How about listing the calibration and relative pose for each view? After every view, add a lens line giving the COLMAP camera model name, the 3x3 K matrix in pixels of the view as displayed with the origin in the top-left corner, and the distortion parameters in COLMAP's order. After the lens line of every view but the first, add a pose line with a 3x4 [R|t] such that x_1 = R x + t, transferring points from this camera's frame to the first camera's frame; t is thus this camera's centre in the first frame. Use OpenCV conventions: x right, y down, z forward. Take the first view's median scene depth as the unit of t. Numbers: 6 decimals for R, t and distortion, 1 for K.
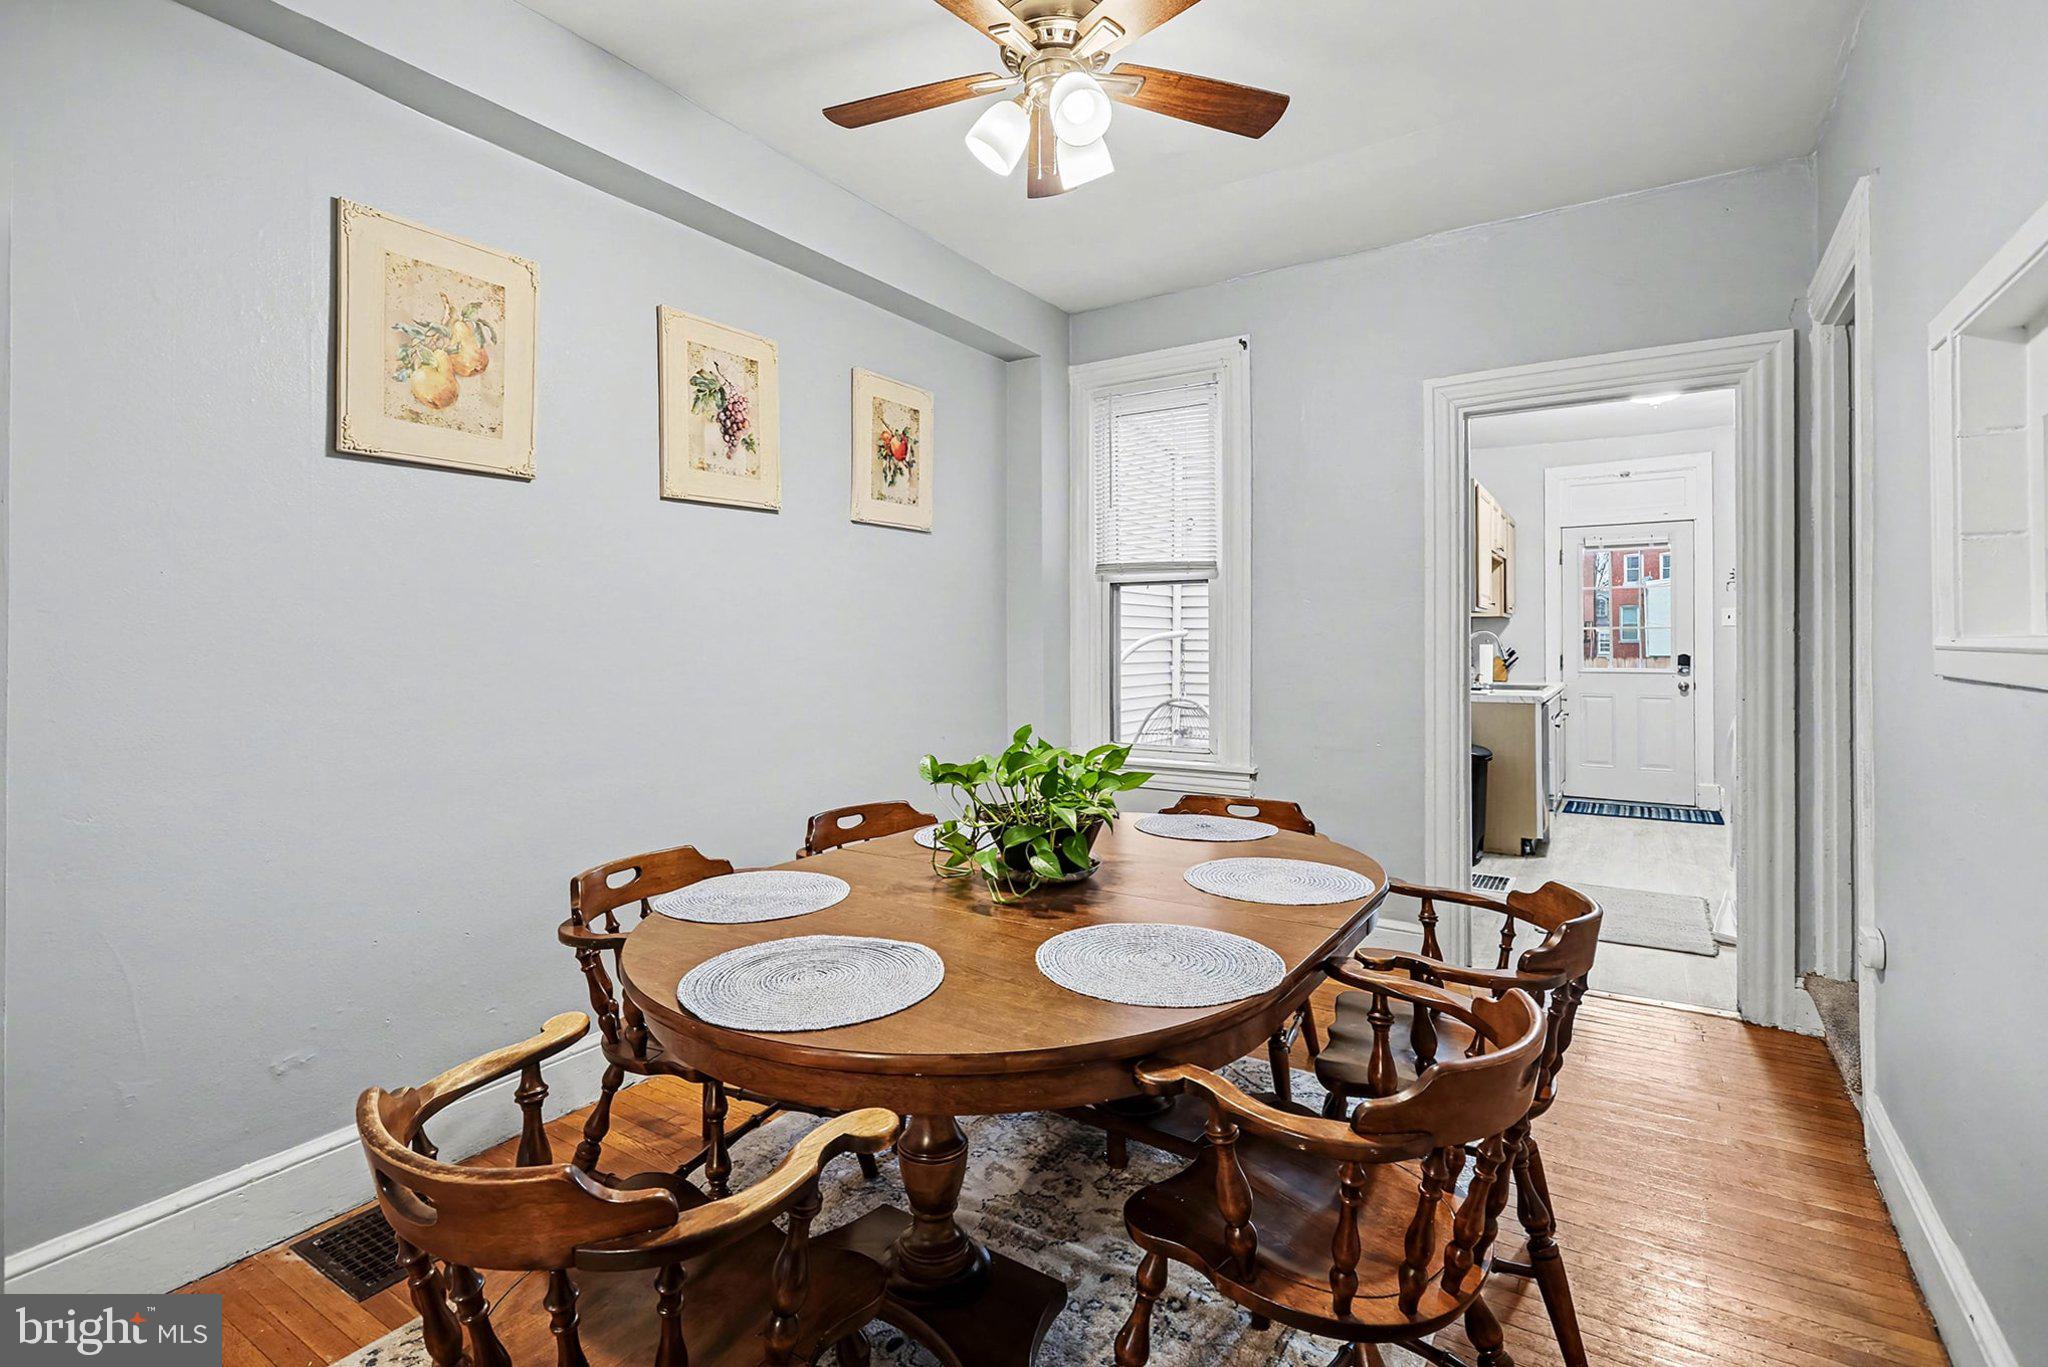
lens RADIAL K [[973.6, 0, 984.5], [0, 973.6, 635.0], [0, 0, 1]] dist [-0.004666, 0.001832]
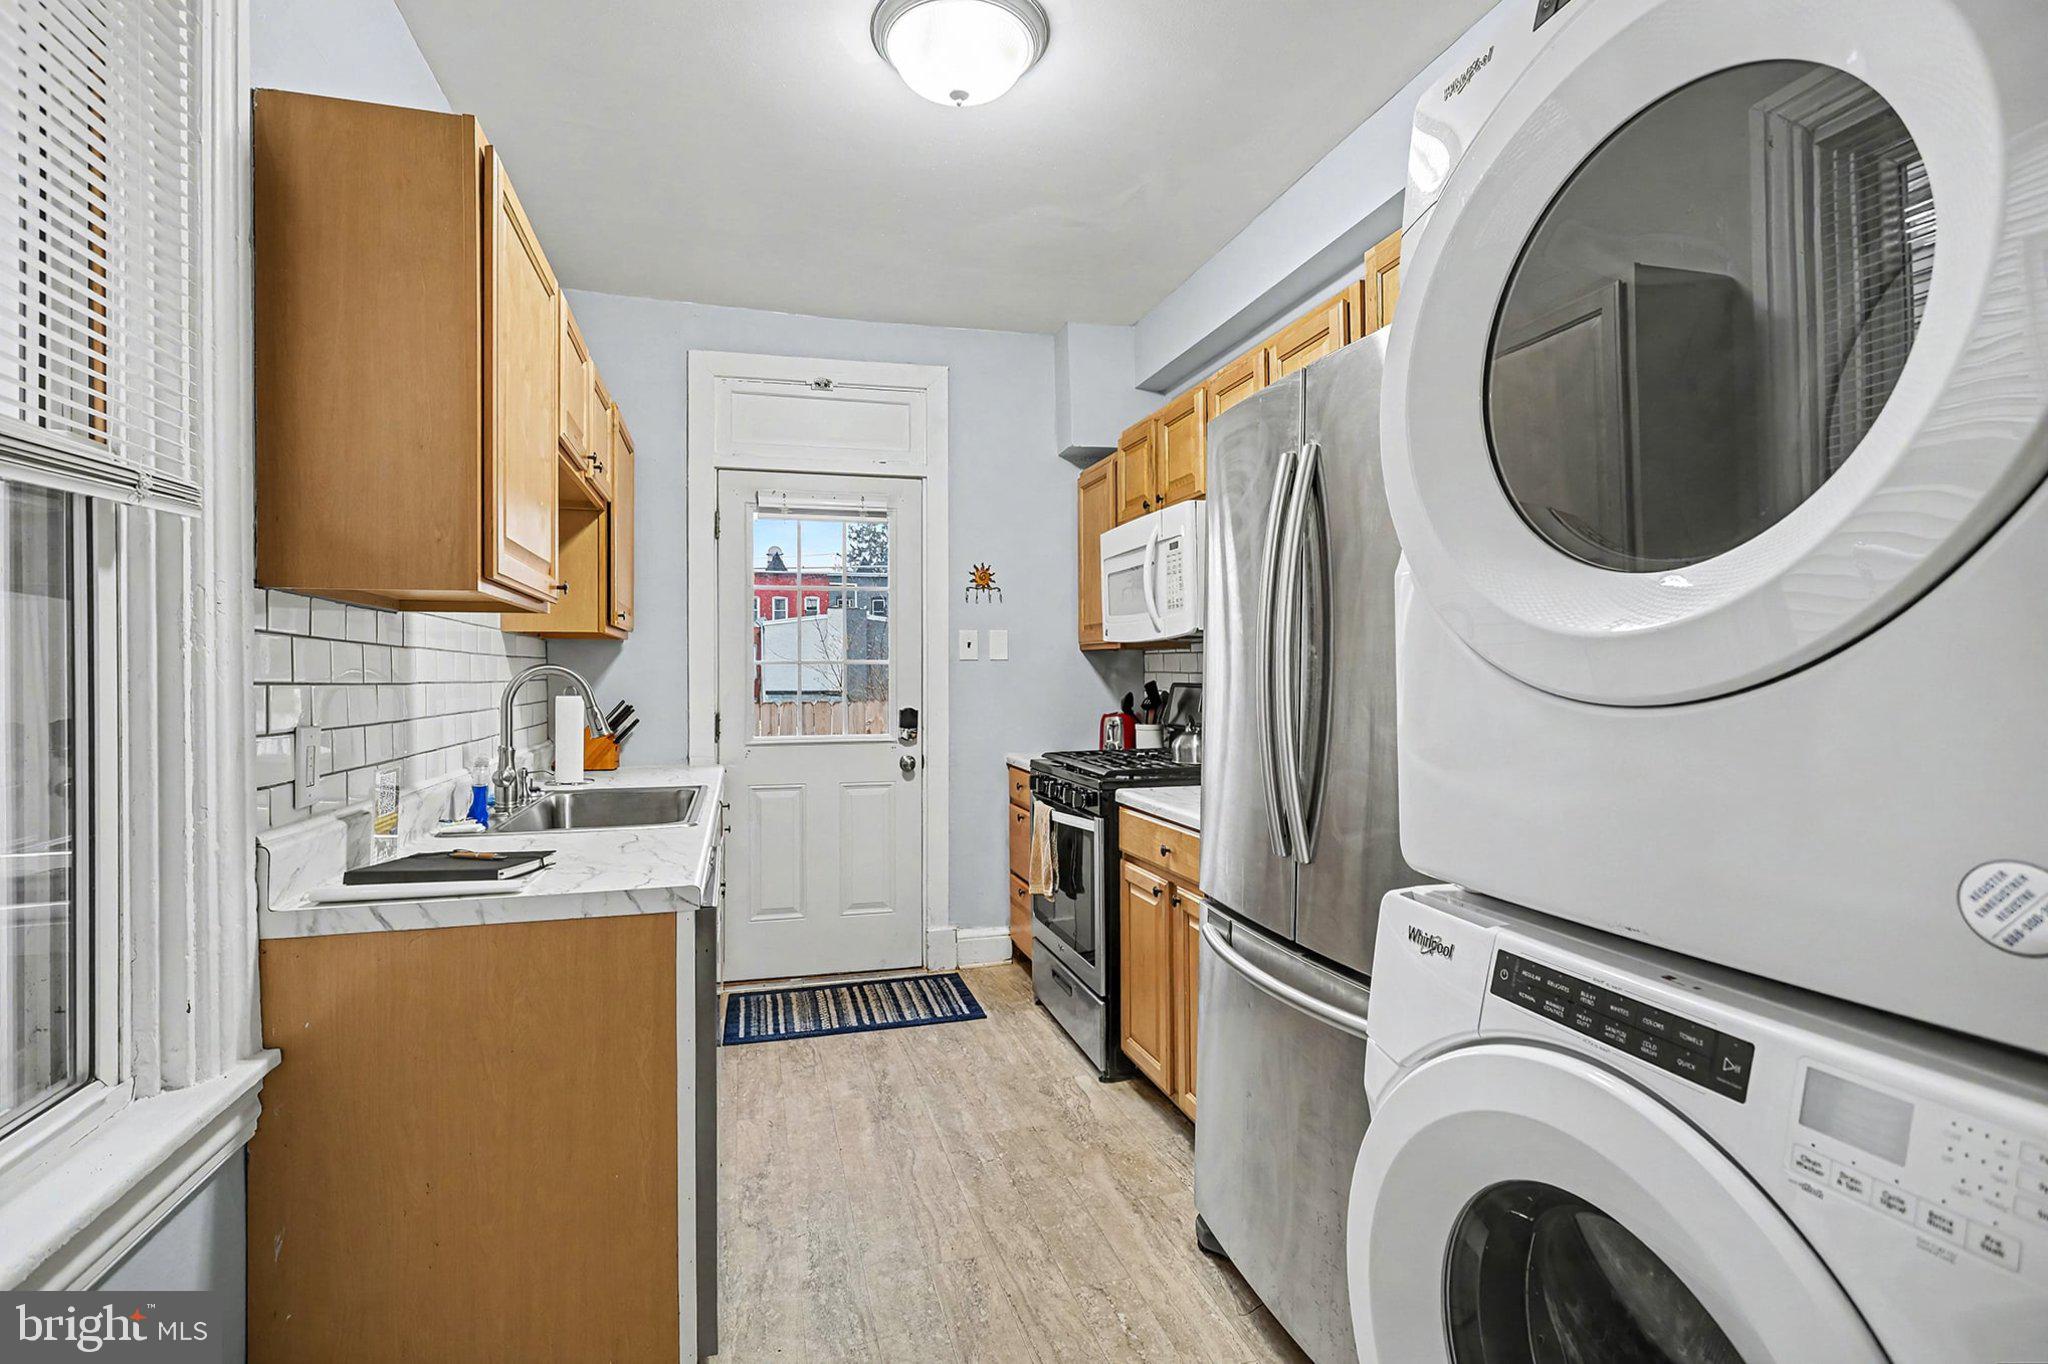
lens RADIAL K [[973.6, 0, 996.2], [0, 973.6, 661.4], [0, 0, 1]] dist [-0.004666, 0.001832]
pose [[0.668008, 0.006927, 0.744122, 0.320733], [-0.000863, 0.999963, -0.008534, -0.002772], [-0.744154, 0.005058, 0.667989, 0.567993]]
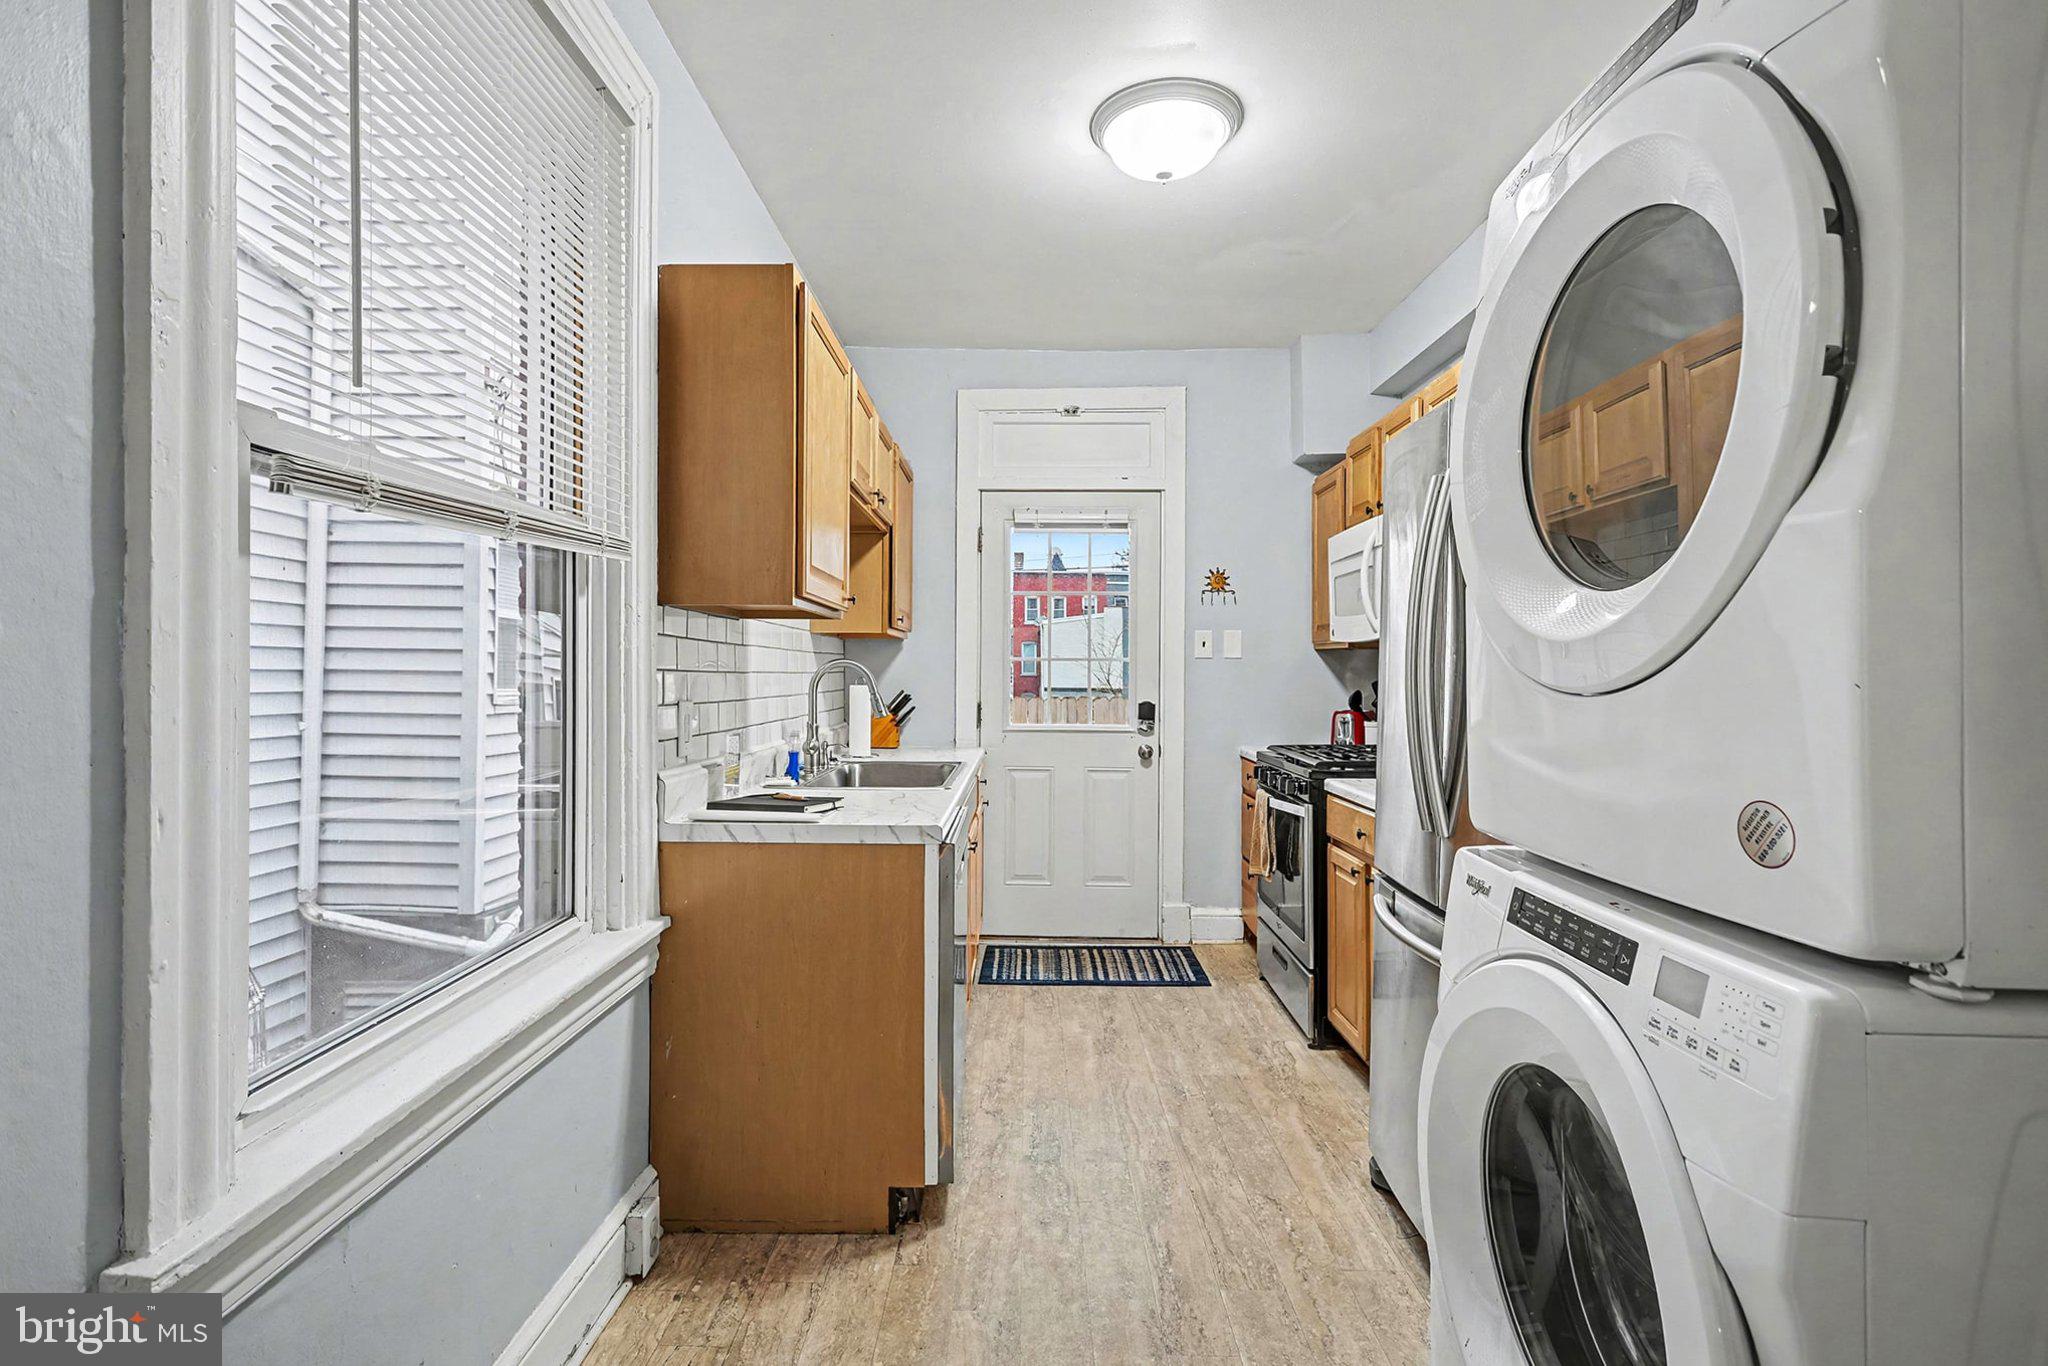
lens RADIAL K [[973.6, 0, 996.9], [0, 973.6, 665.8], [0, 0, 1]] dist [-0.004666, 0.001832]
pose [[0.849056, 0.008749, 0.528230, 0.298651], [-0.010165, 0.999948, -0.000223, -0.002034], [-0.528205, -0.005180, 0.849101, 0.507272]]
